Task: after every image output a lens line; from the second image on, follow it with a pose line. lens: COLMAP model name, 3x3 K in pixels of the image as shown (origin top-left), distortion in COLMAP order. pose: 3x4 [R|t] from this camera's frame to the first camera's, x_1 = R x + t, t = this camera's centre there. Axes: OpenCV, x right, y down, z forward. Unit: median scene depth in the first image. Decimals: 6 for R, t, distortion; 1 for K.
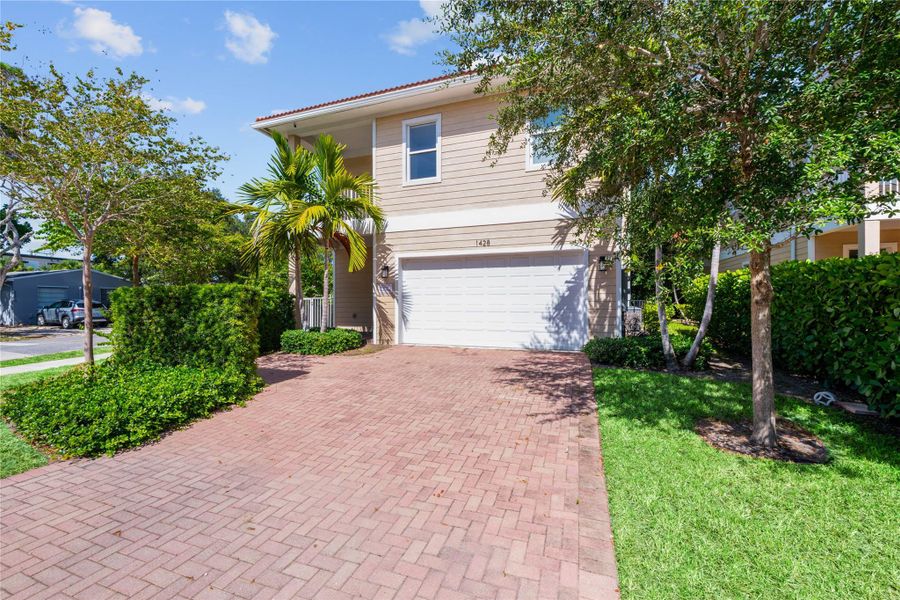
lens RADIAL K [[360.7, 0, 443.3], [0, 360.7, 301.0], [0, 0, 1]] dist [-0.001478, -0.000597]
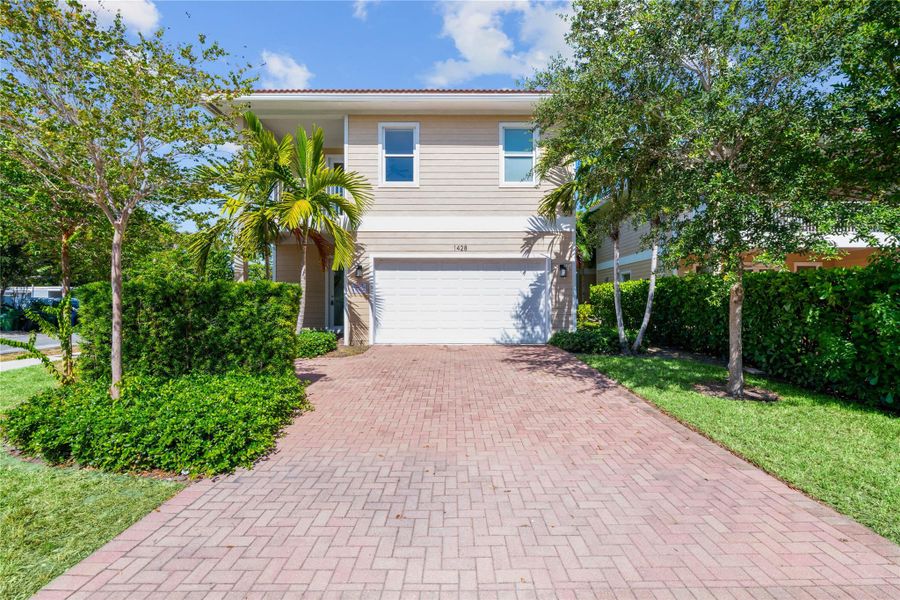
lens RADIAL K [[360.7, 0, 443.3], [0, 360.7, 301.0], [0, 0, 1]] dist [-0.001478, -0.000597]
pose [[0.942155, 0.003390, 0.335160, -0.316215], [-0.002711, 0.999993, -0.002495, 0.002792], [-0.335167, 0.001442, 0.942158, -0.012536]]
